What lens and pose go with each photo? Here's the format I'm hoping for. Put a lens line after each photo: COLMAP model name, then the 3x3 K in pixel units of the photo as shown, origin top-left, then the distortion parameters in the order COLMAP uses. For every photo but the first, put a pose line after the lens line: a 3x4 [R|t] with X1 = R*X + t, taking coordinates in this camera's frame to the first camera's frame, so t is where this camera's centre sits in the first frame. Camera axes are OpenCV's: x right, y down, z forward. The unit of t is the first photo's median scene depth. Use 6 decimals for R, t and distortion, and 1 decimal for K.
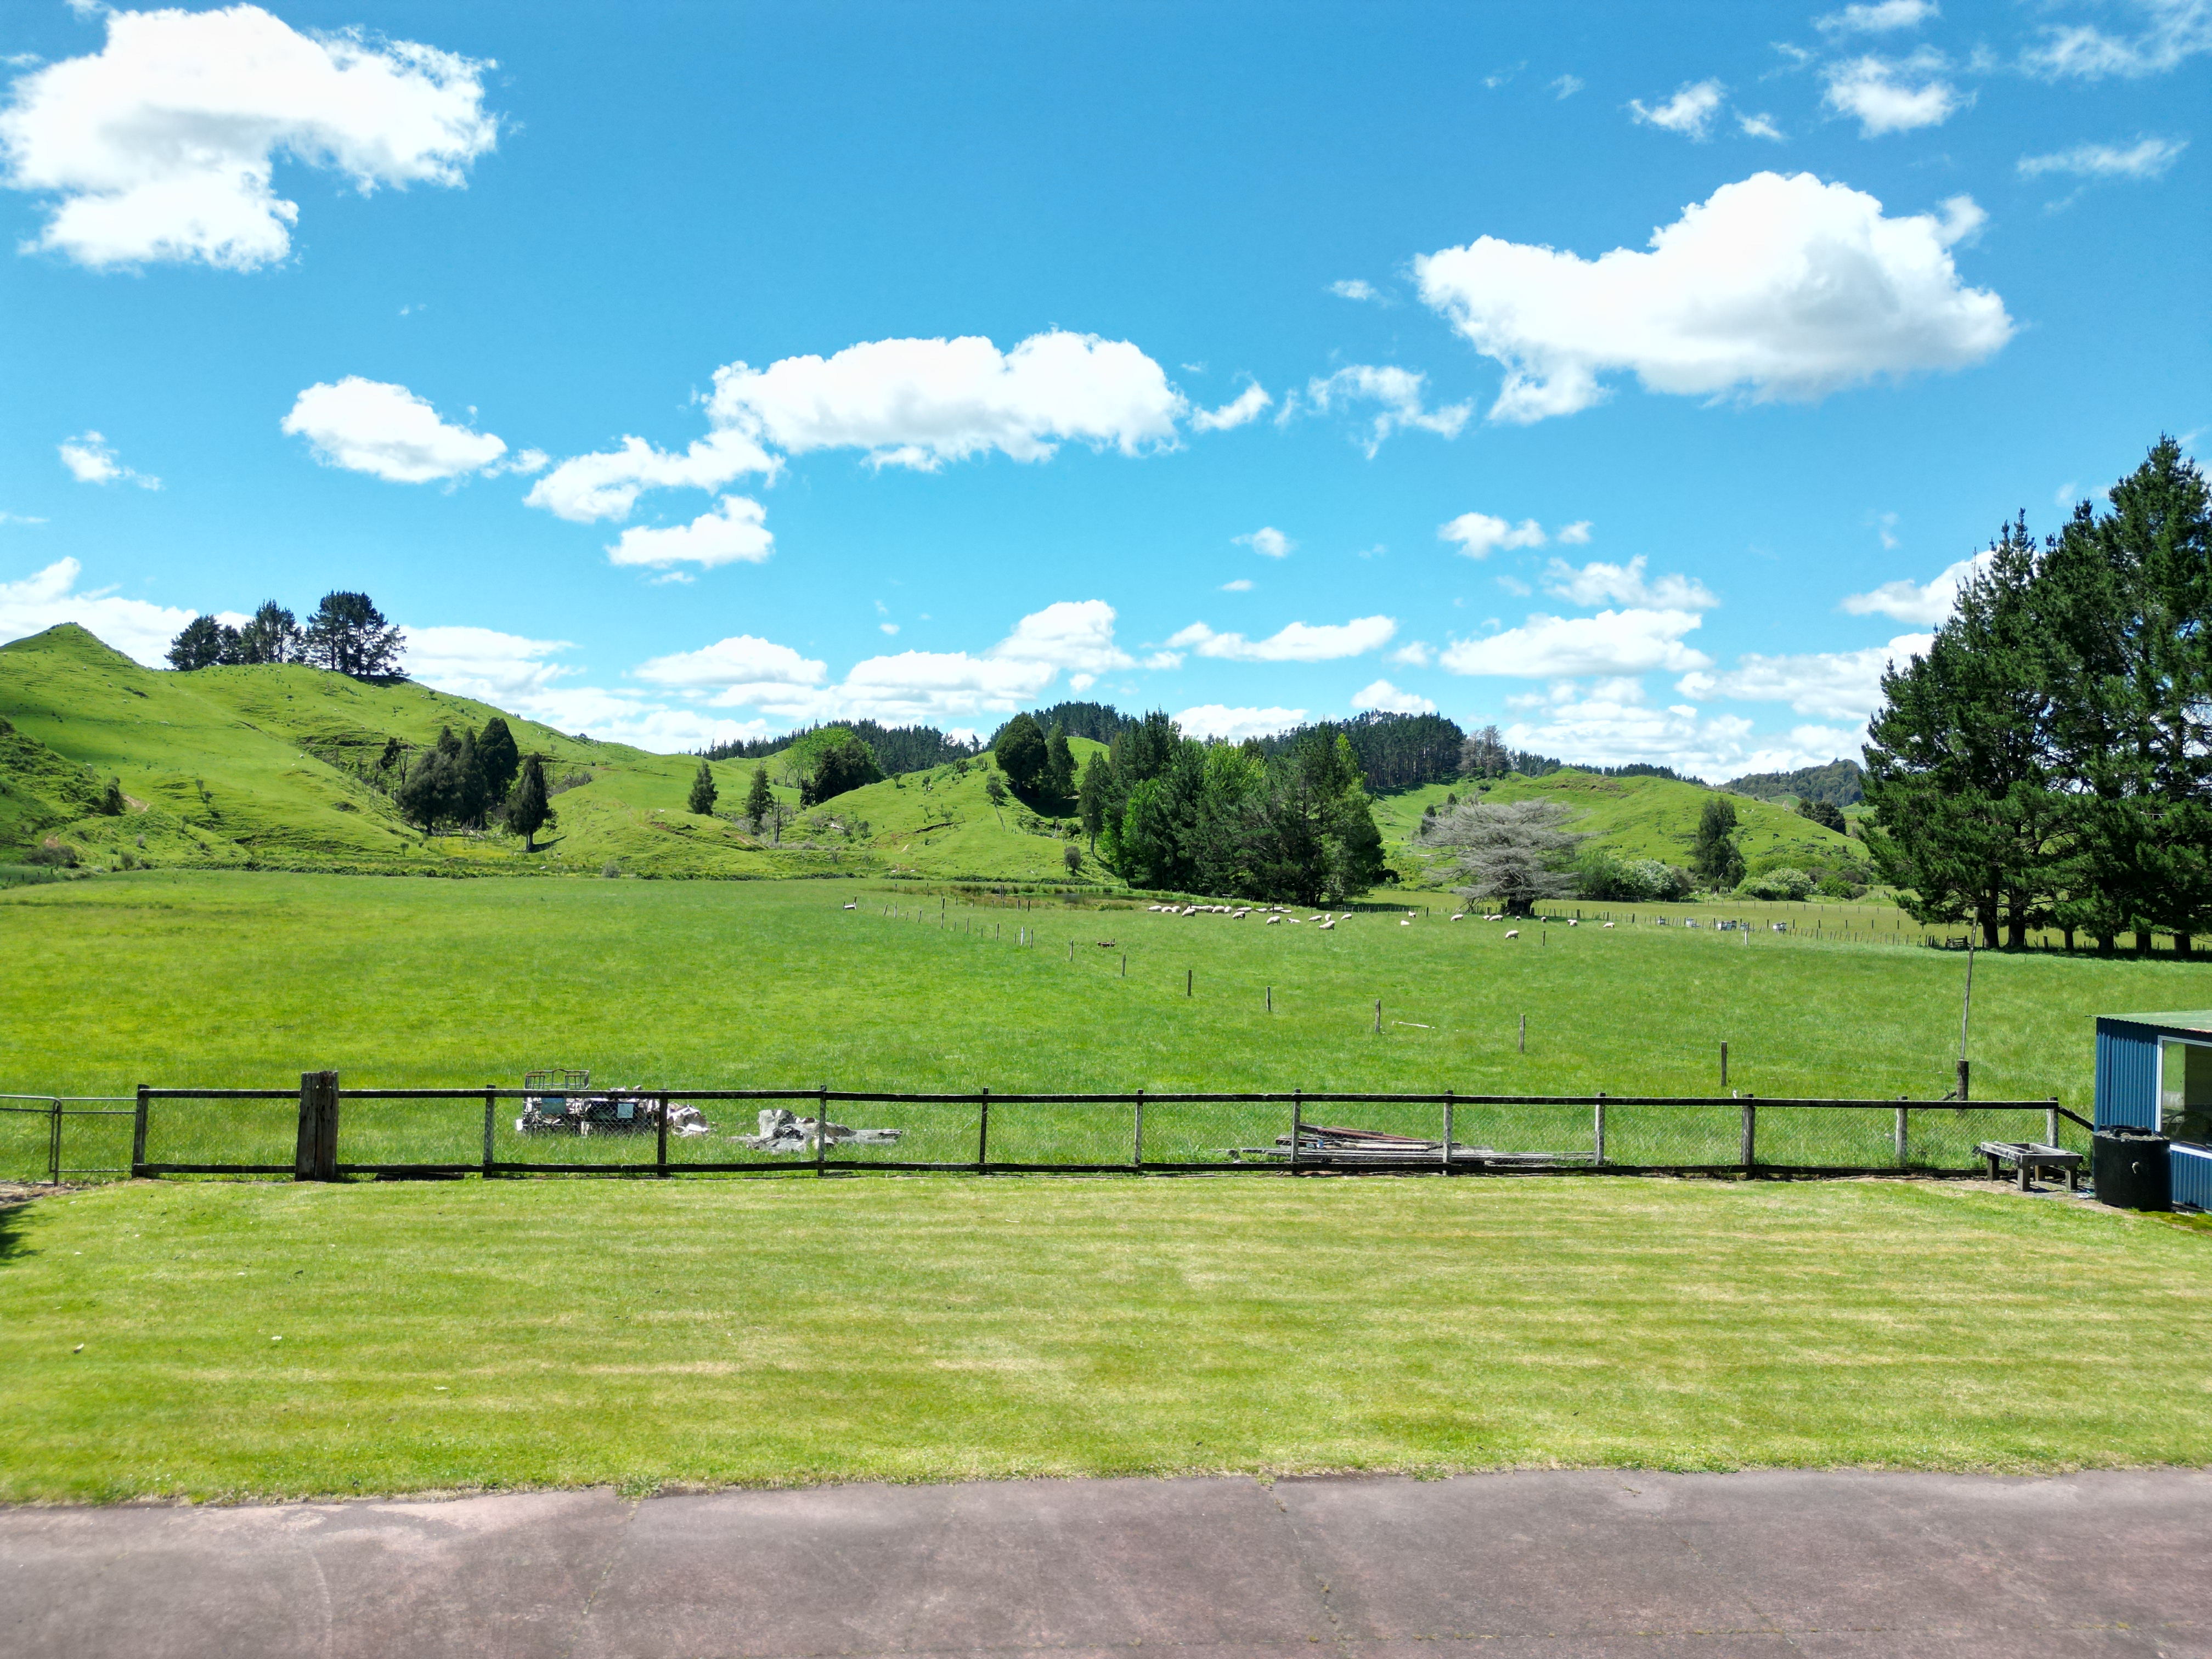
lens RADIAL K [[1556.8, 0, 1106.0], [0, 1556.8, 829.5], [0, 0, 1]] dist [0.067242, -0.068966]
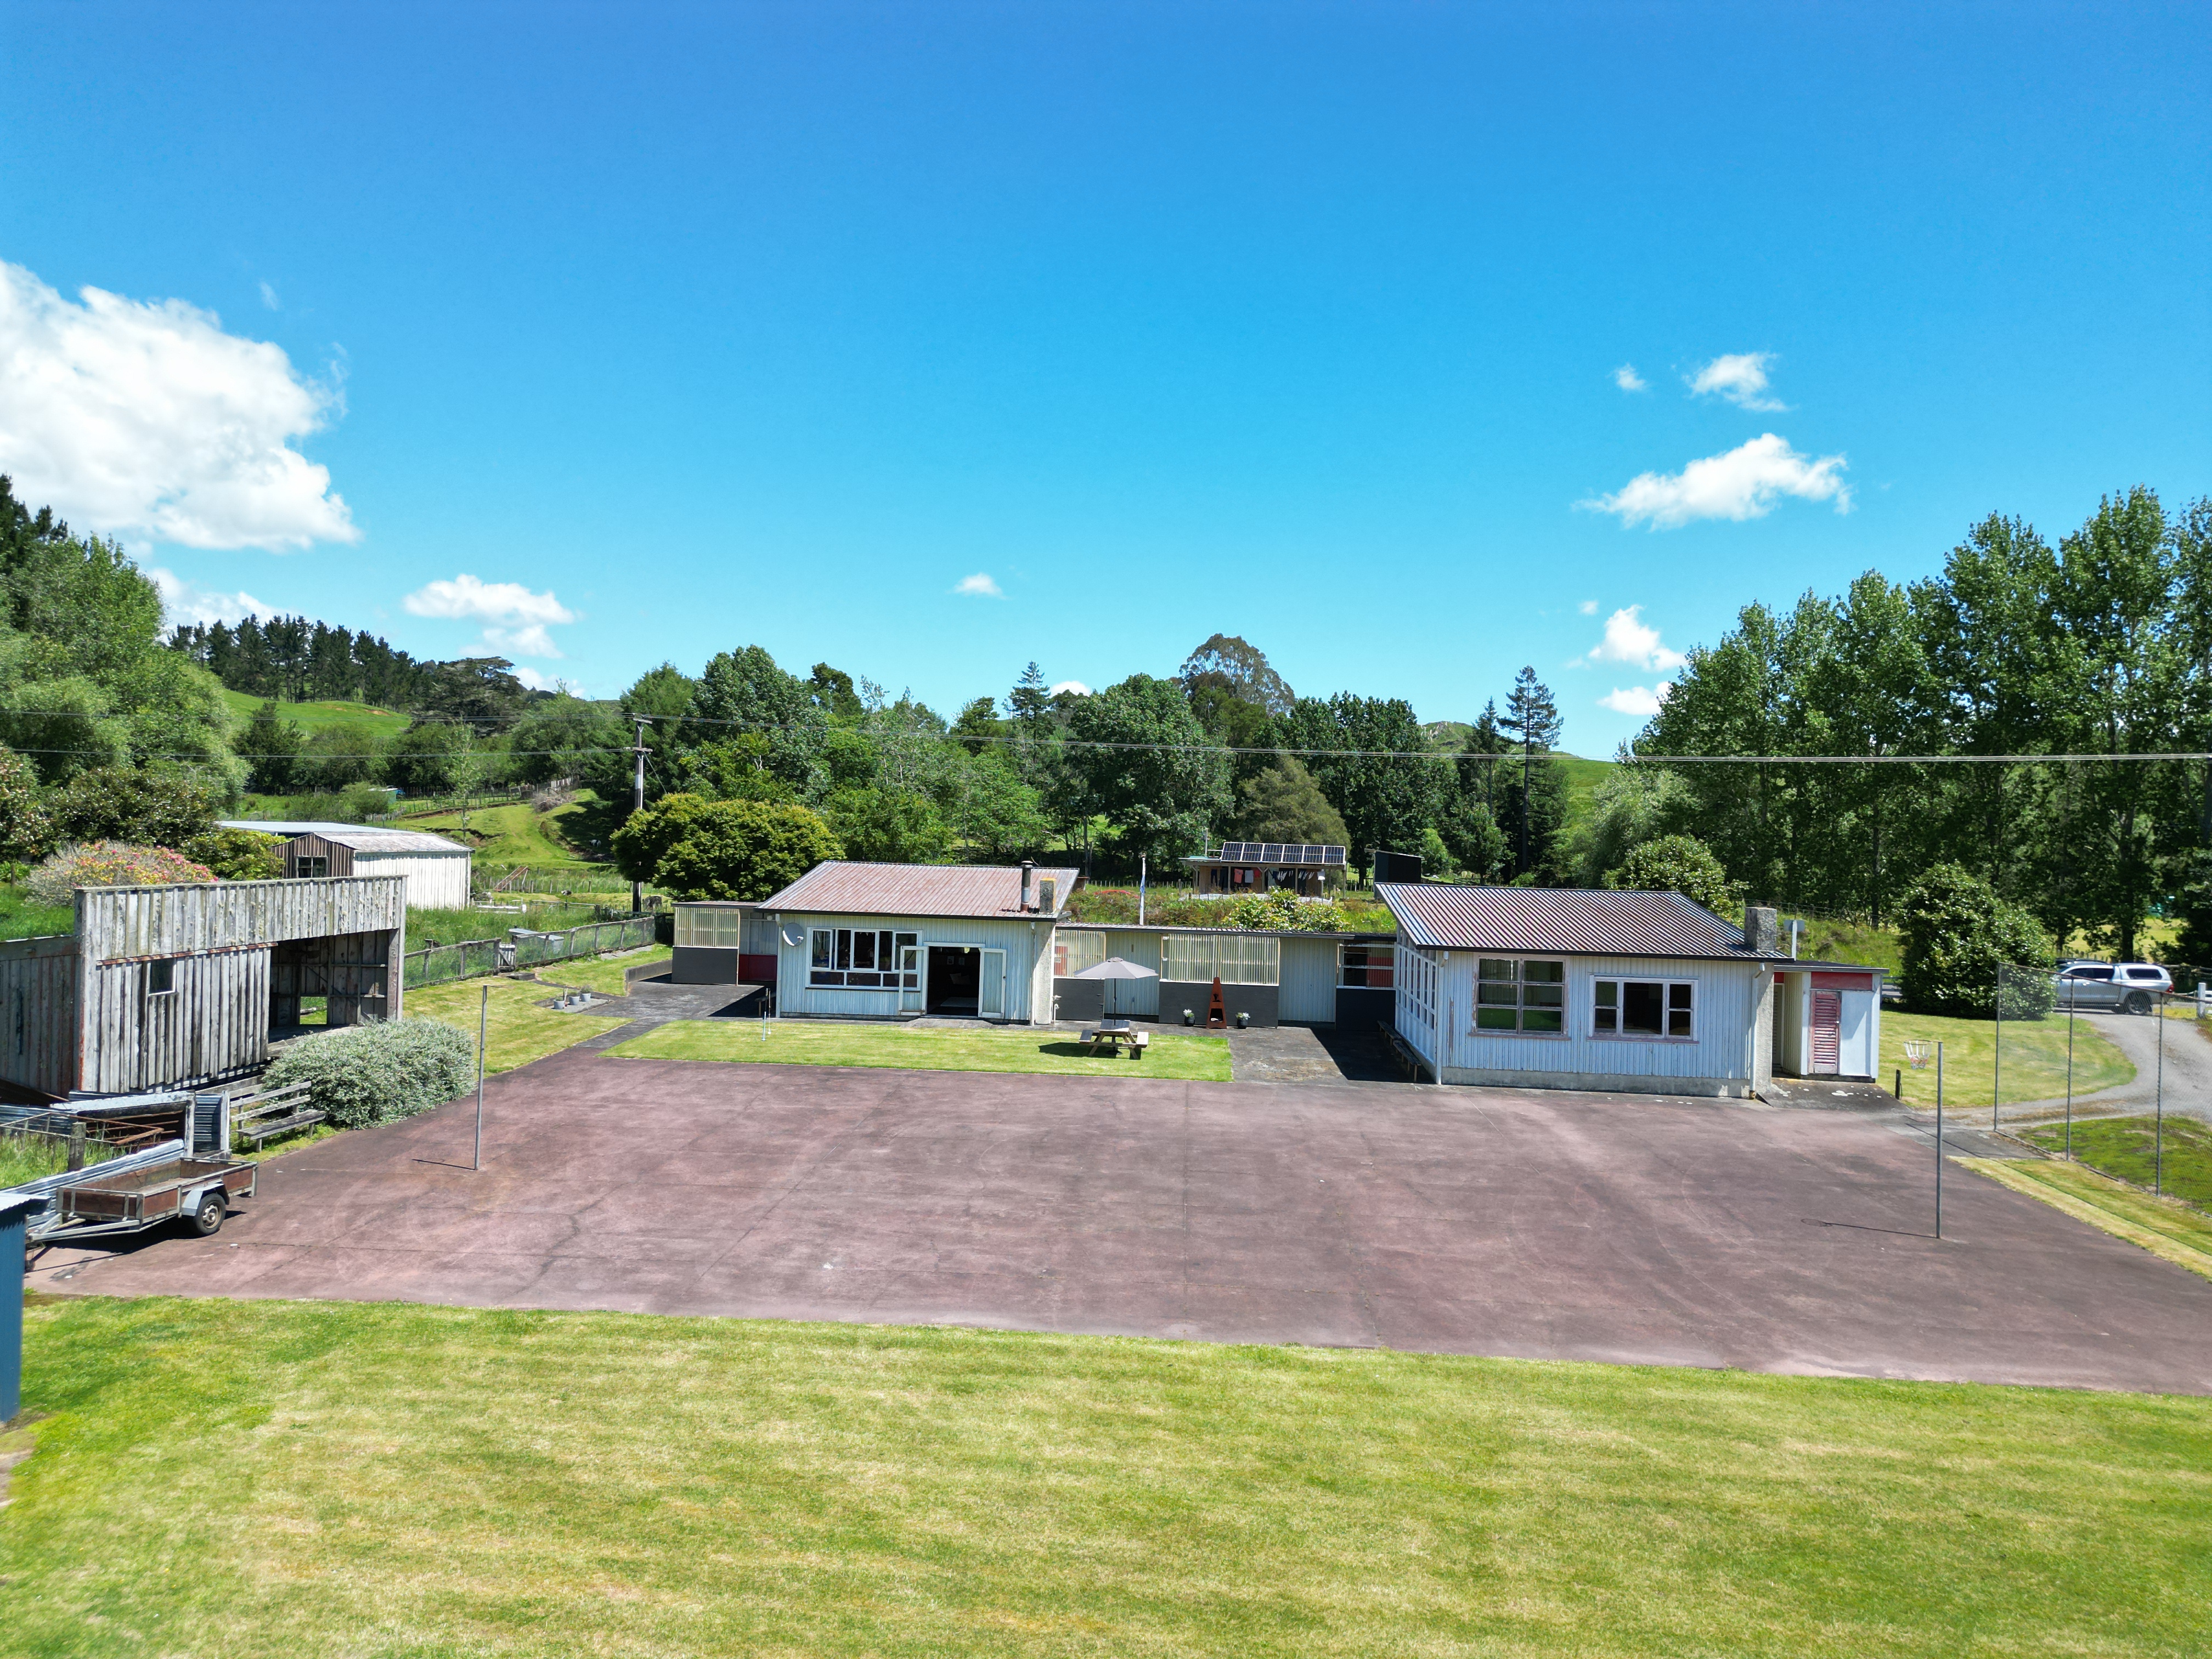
lens RADIAL K [[1556.8, 0, 1106.0], [0, 1556.8, 829.5], [0, 0, 1]] dist [0.067242, -0.068966]
pose [[-0.987361, -0.055335, 0.148513, 0.092038], [-0.055872, 0.998438, 0.000557, -0.082108], [-0.148312, -0.007748, -0.988910, 1.421575]]
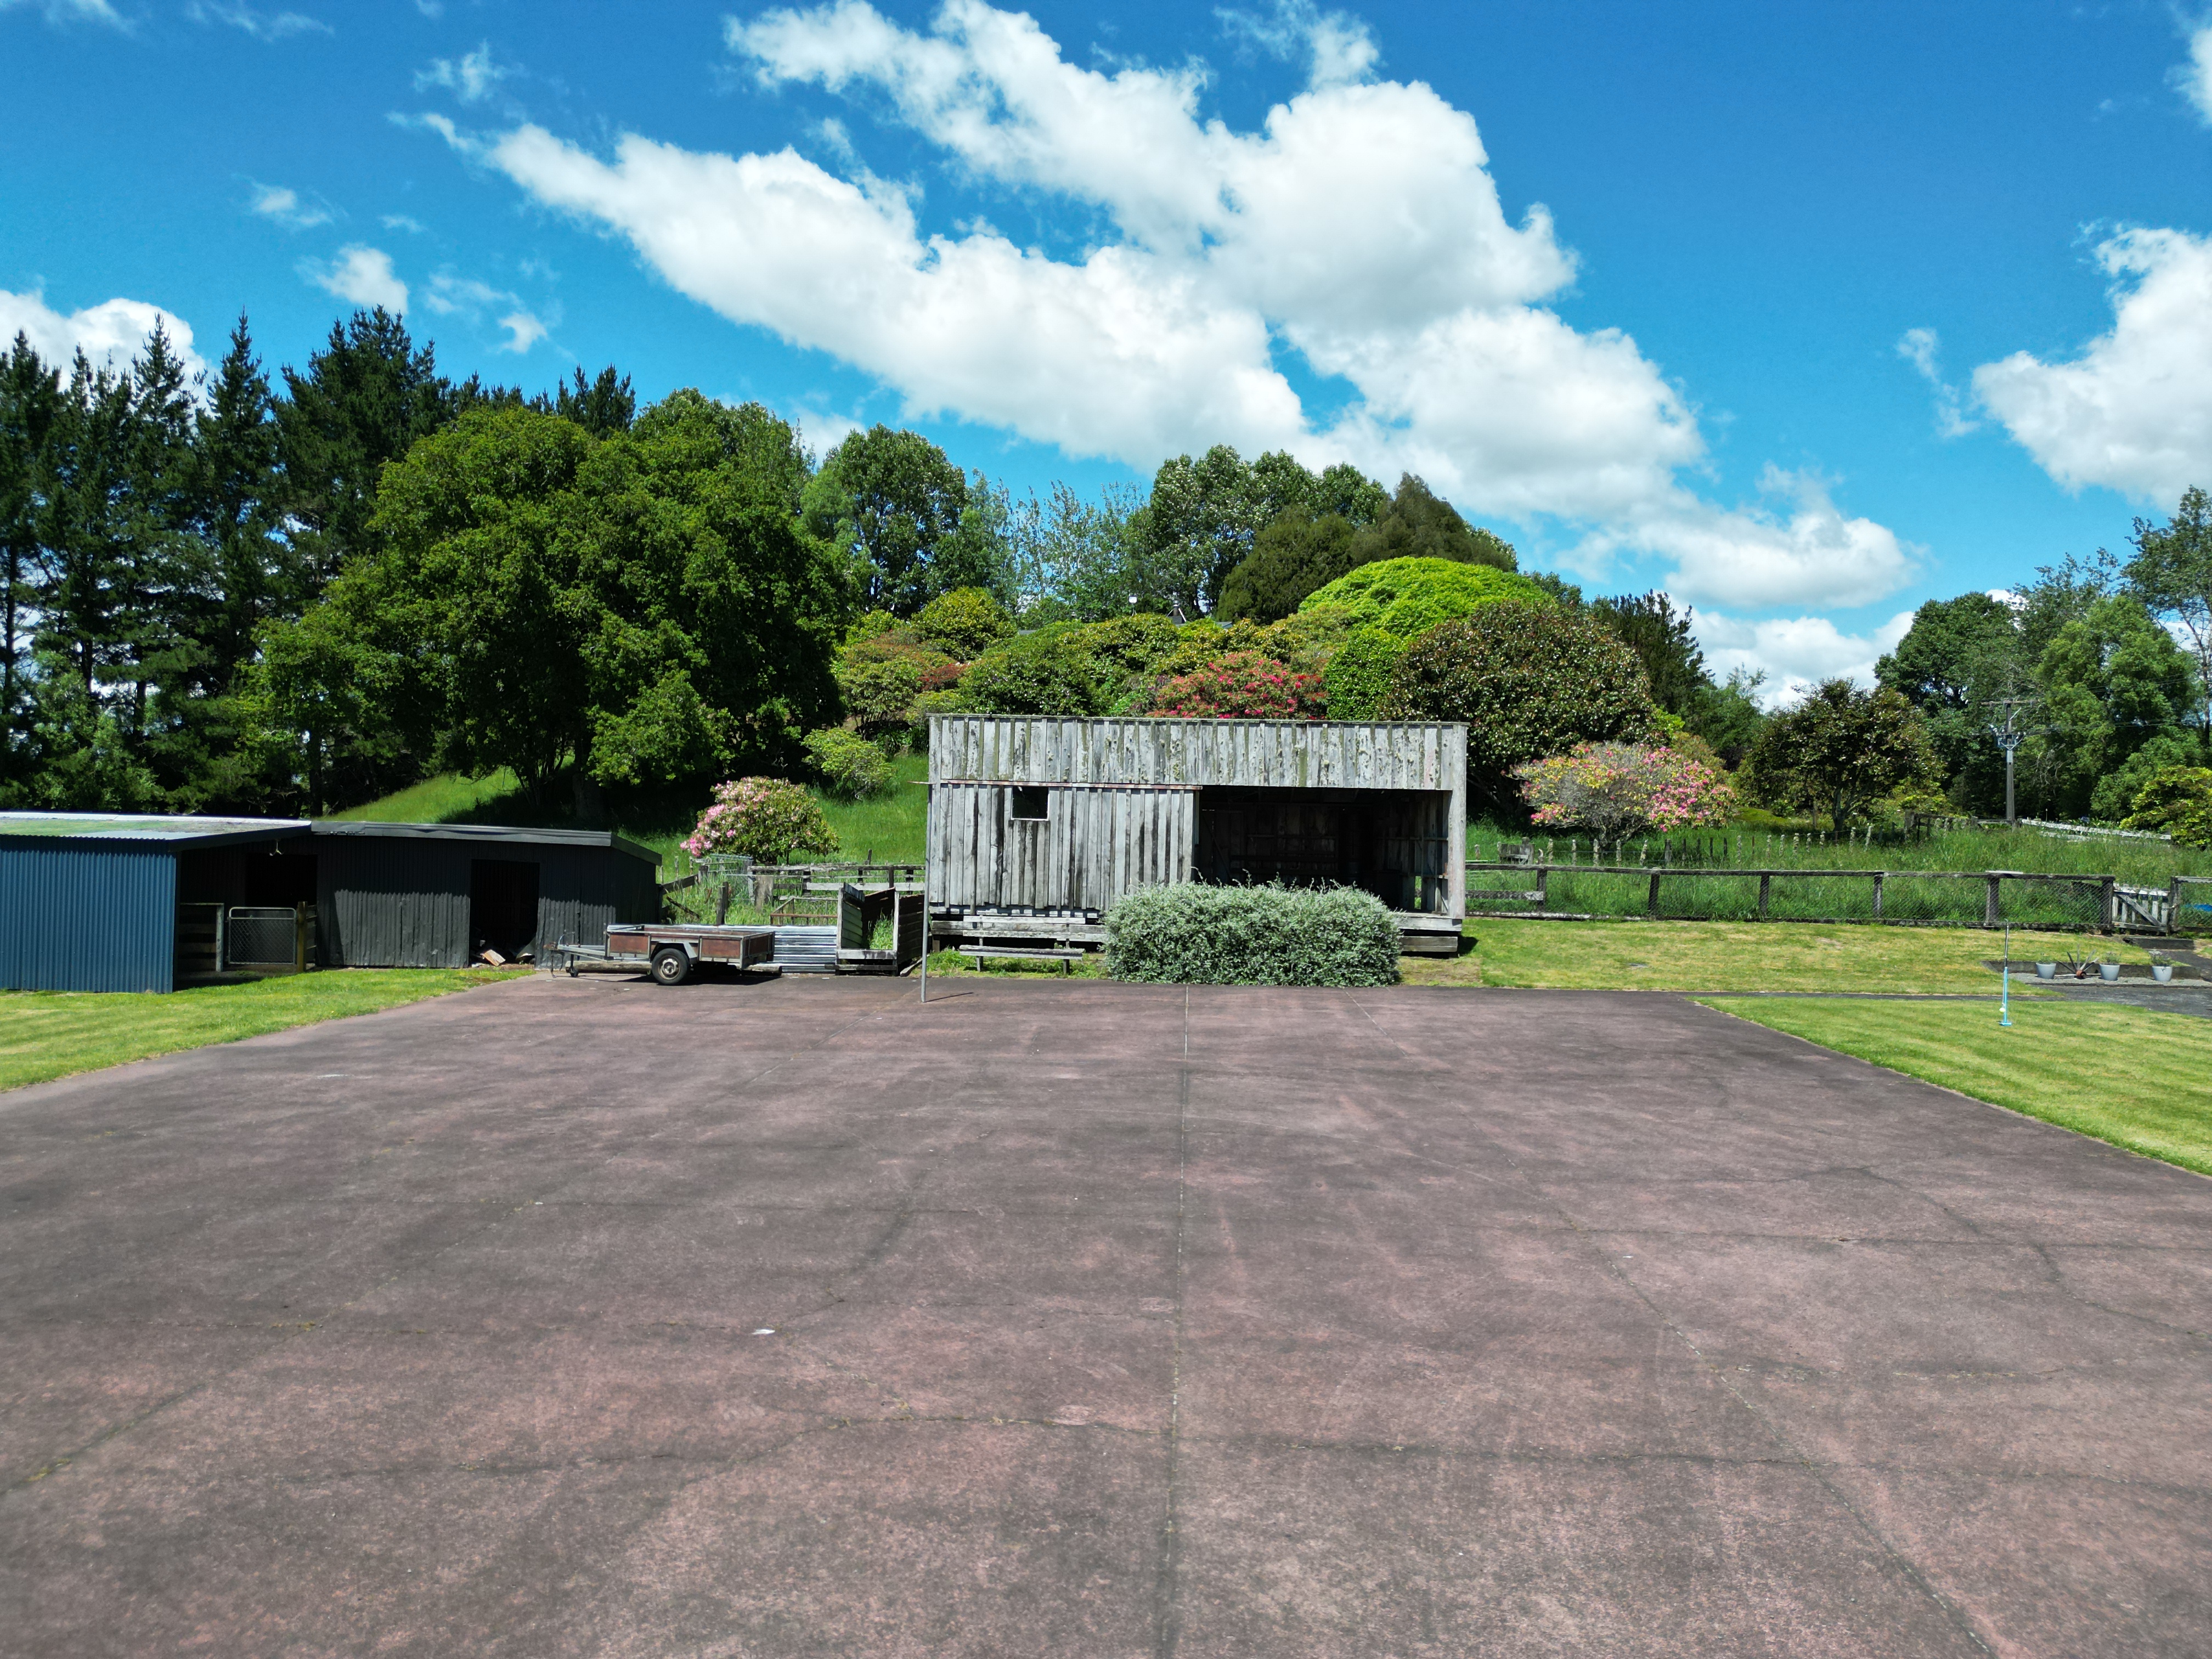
lens RADIAL K [[1556.8, 0, 1106.0], [0, 1556.8, 829.5], [0, 0, 1]] dist [0.067242, -0.068966]
pose [[0.150104, -0.021545, 0.988435, -0.264207], [-0.025527, 0.999345, 0.025659, 0.070148], [-0.988341, -0.029083, 0.149455, -0.023475]]
